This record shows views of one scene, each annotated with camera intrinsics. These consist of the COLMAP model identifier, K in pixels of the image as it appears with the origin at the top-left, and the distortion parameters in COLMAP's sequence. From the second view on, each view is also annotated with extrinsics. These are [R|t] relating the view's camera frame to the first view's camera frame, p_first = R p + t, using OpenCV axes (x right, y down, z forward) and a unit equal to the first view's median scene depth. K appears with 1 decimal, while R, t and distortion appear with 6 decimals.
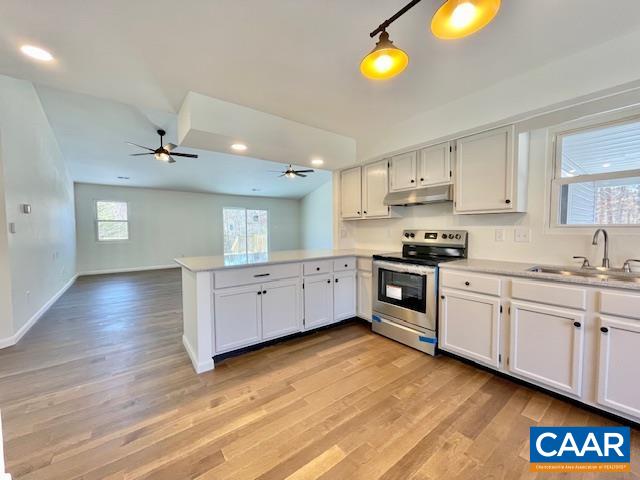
lens RADIAL K [[258.5, 0, 318.0], [0, 258.5, 240.3], [0, 0, 1]] dist [-0.001462, 0.000621]
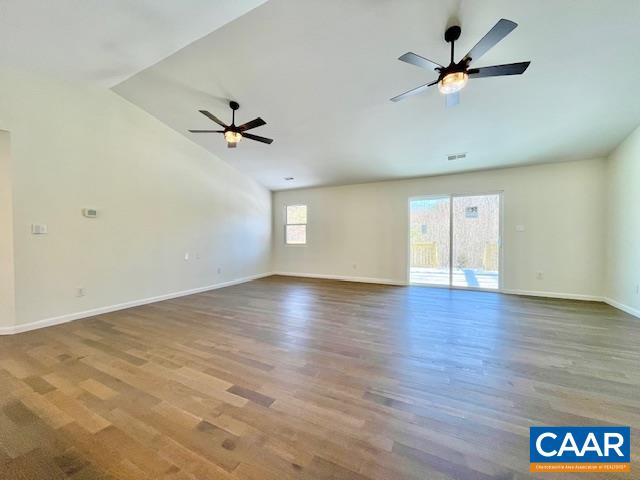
lens RADIAL K [[258.5, 0, 319.5], [0, 258.5, 238.2], [0, 0, 1]] dist [-0.001462, 0.000621]
pose [[0.424342, 0.009065, -0.905457, 0.404163], [-0.040970, 0.999118, -0.009198, -0.047196], [0.904575, 0.040999, 0.424339, 1.810676]]
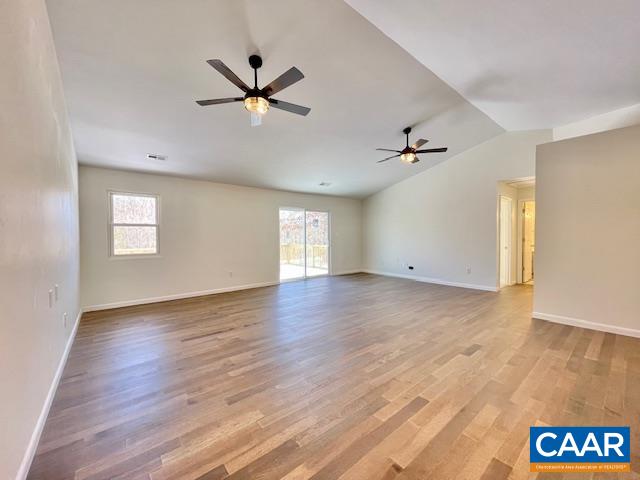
lens RADIAL K [[258.5, 0, 316.3], [0, 258.5, 238.7], [0, 0, 1]] dist [-0.001462, 0.000621]
pose [[0.999298, -0.002538, 0.037365, -0.985518], [0.003888, 0.999340, -0.036104, -0.040577], [-0.037249, 0.036223, 0.998649, 0.902993]]
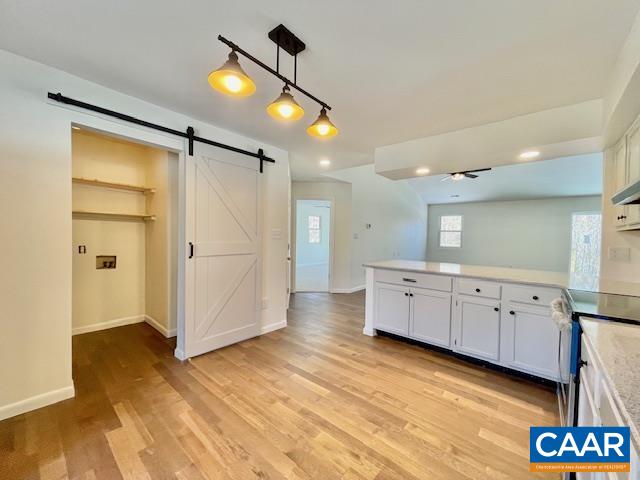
lens RADIAL K [[258.5, 0, 320.1], [0, 258.5, 241.7], [0, 0, 1]] dist [-0.001462, 0.000621]
pose [[0.214967, 0.038418, -0.975865, 0.796412], [-0.066965, 0.997454, 0.024517, -0.037583], [0.974323, 0.060079, 0.216992, 0.326515]]
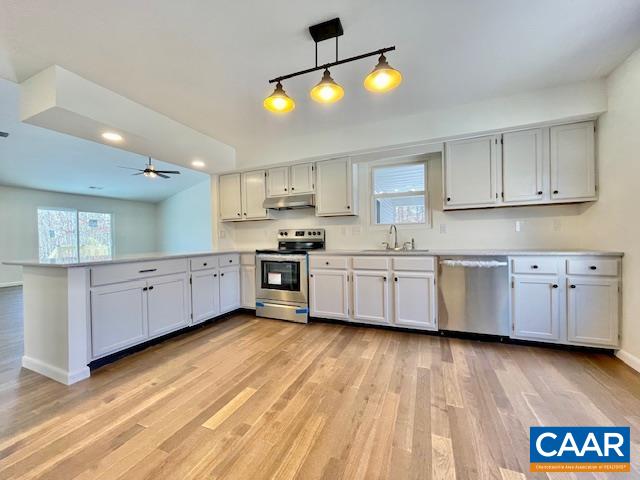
lens RADIAL K [[258.5, 0, 319.4], [0, 258.5, 239.8], [0, 0, 1]] dist [-0.001462, 0.000621]
pose [[0.863853, -0.010670, 0.503630, -0.140976], [0.033292, 0.998799, -0.035943, 0.072536], [-0.502642, 0.047817, 0.863171, -0.166708]]
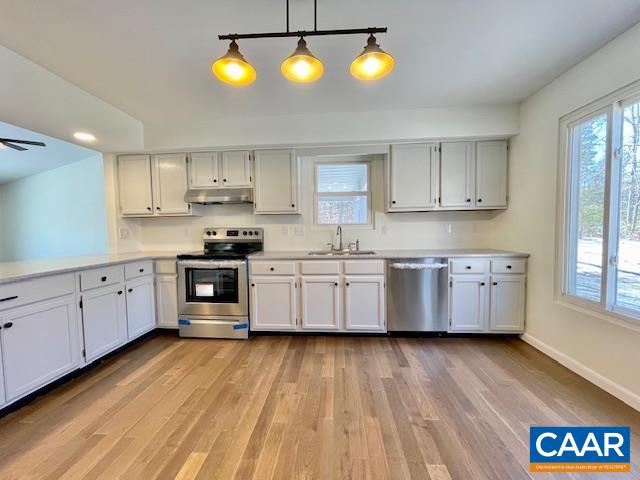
lens RADIAL K [[258.5, 0, 319.6], [0, 258.5, 240.2], [0, 0, 1]] dist [-0.001462, 0.000621]
pose [[0.655635, -0.036394, 0.754201, -0.169898], [0.042332, 0.999038, 0.011409, 0.017740], [-0.753891, 0.024447, 0.656545, 0.010742]]
